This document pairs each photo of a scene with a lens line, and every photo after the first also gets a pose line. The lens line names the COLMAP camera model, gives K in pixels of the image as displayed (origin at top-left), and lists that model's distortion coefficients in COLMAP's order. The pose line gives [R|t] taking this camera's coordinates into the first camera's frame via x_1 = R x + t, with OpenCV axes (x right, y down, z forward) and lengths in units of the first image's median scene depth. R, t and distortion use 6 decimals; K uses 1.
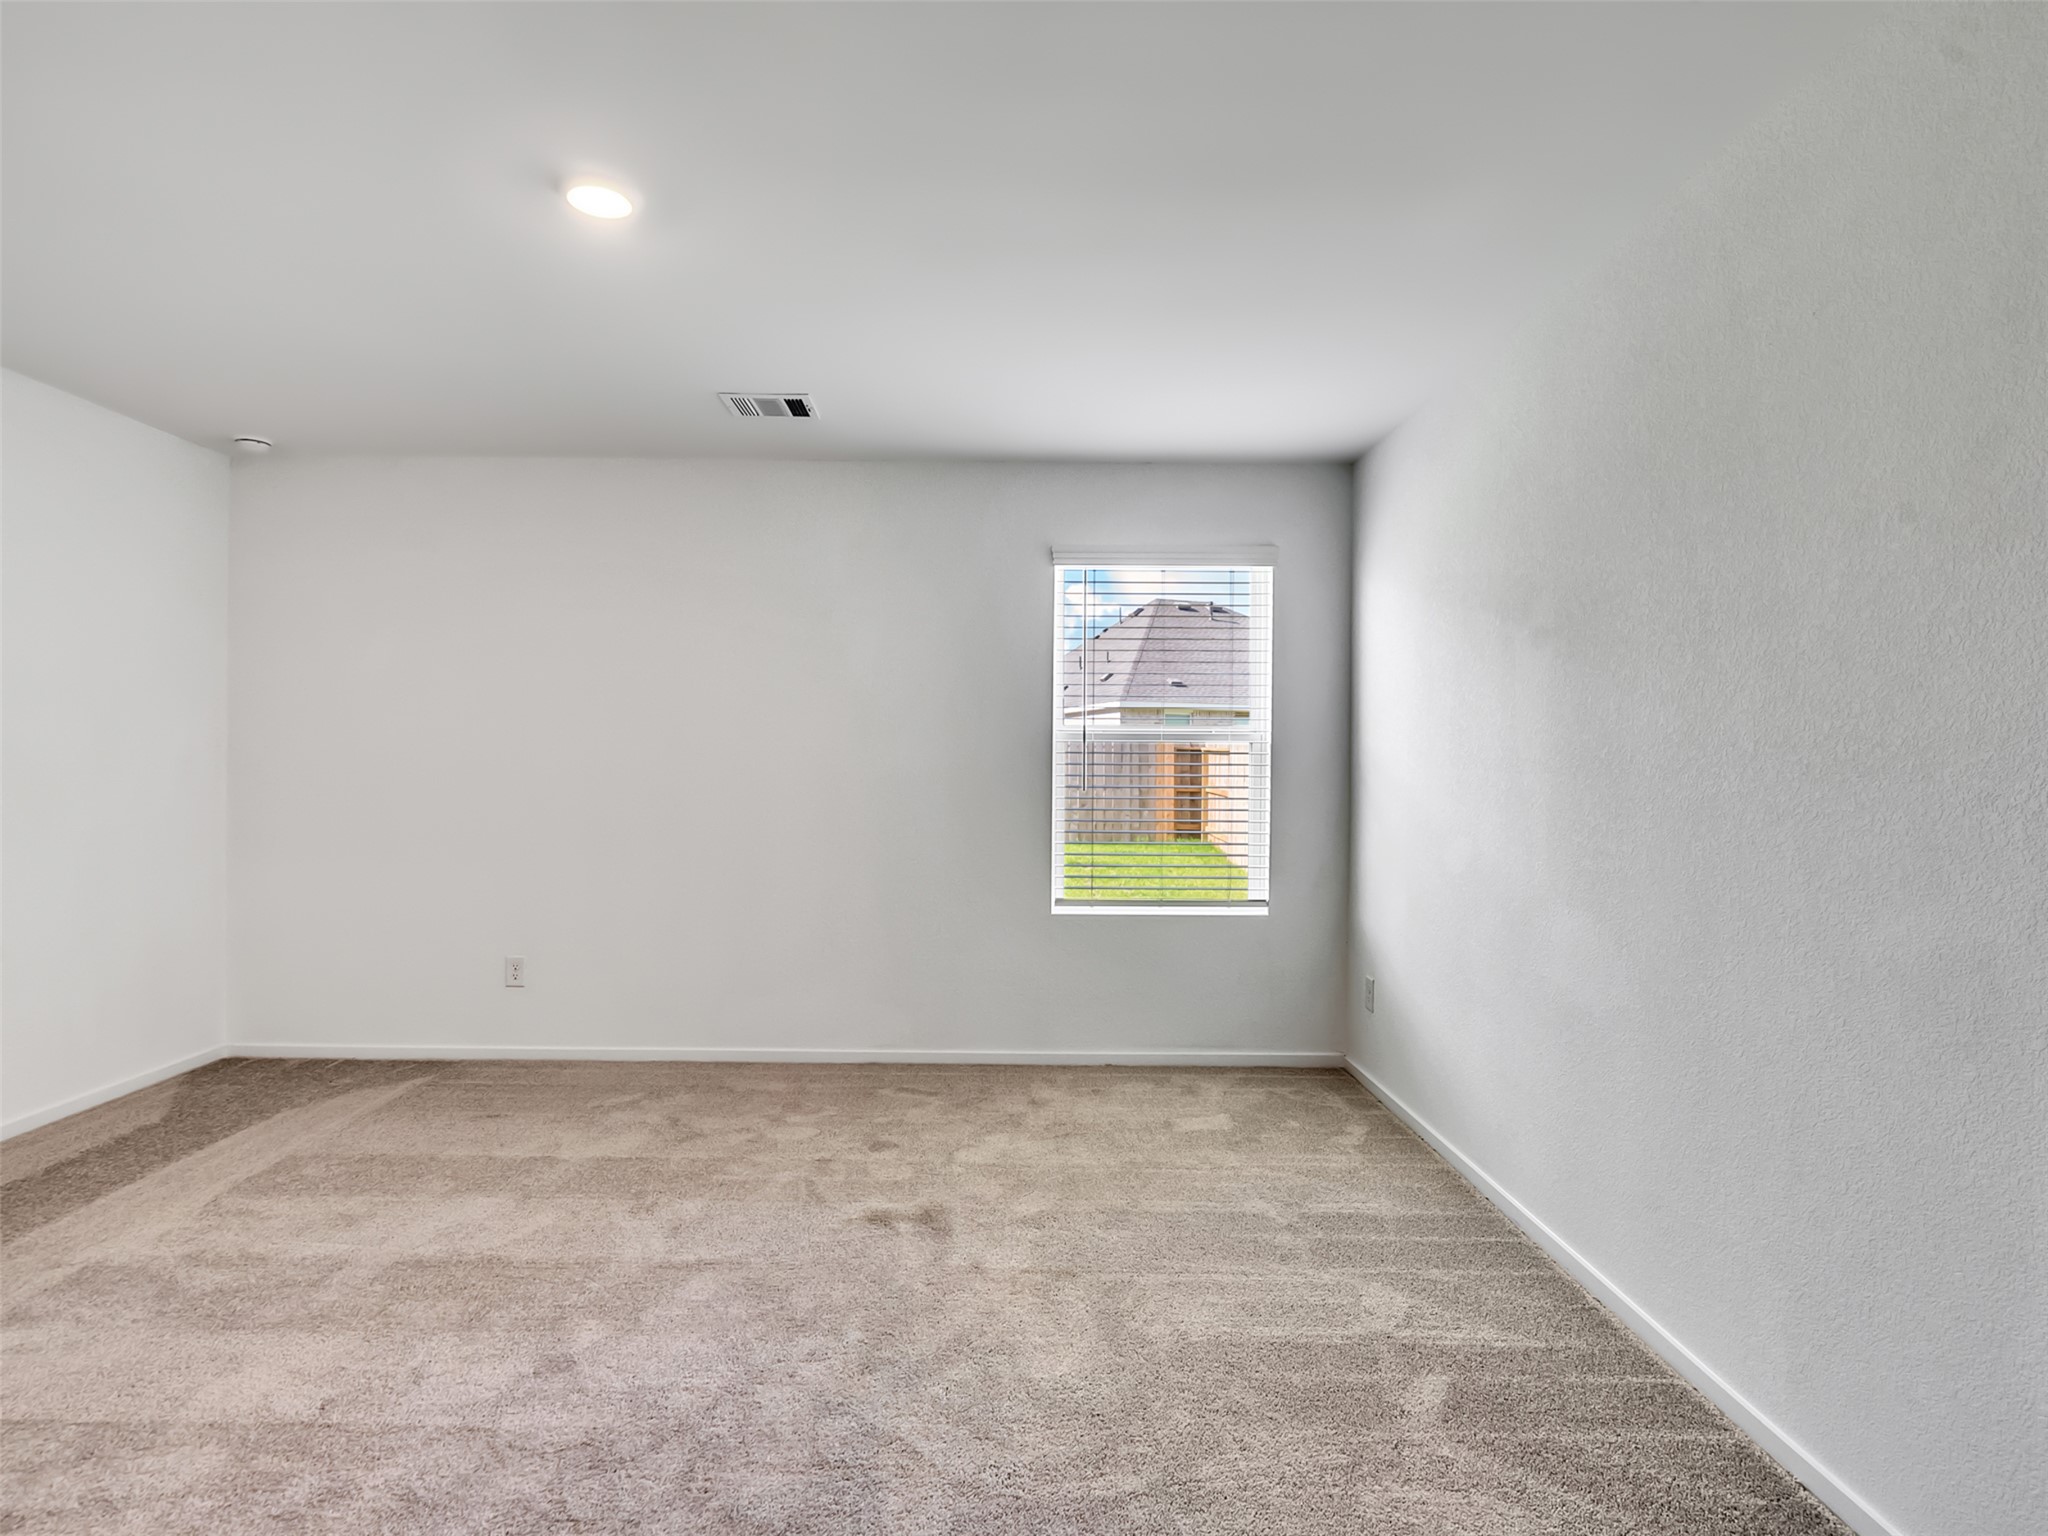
lens RADIAL K [[1042.4, 0, 1023.2], [0, 1042.4, 769.8], [0, 0, 1]] dist [-0.007489, 0.002683]
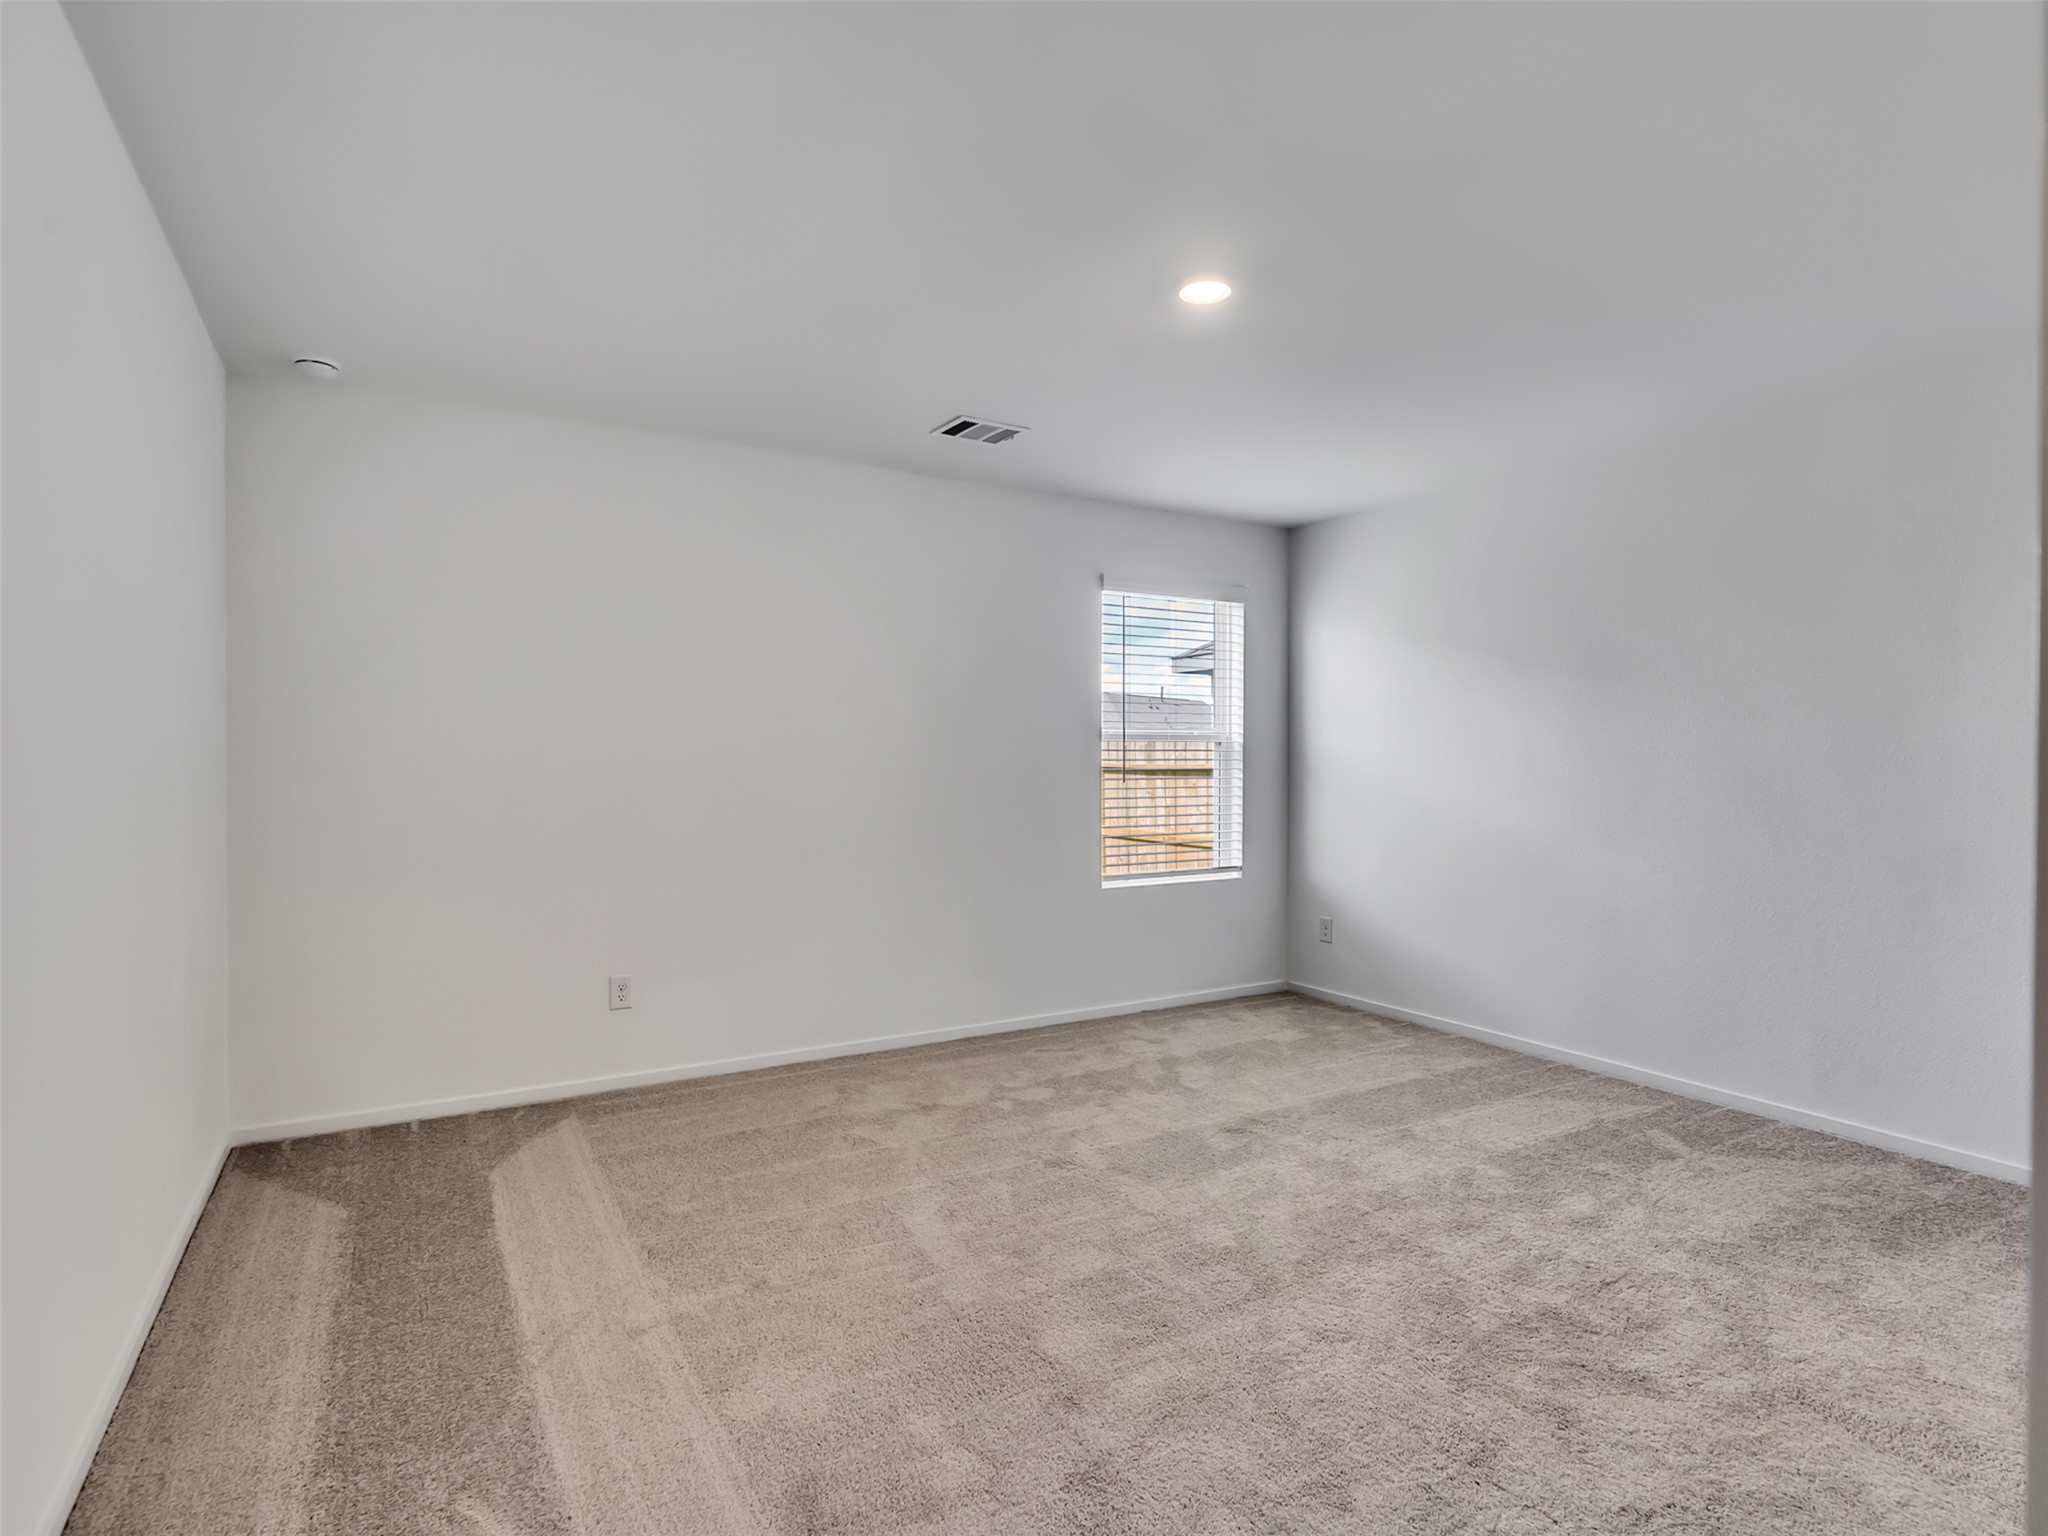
lens RADIAL K [[1042.4, 0, 1014.5], [0, 1042.4, 765.8], [0, 0, 1]] dist [-0.007489, 0.002683]
pose [[0.866143, -0.009772, 0.499701, -0.651843], [0.008081, 0.999952, 0.005547, -0.006756], [-0.499732, -0.000767, 0.866180, 0.038070]]
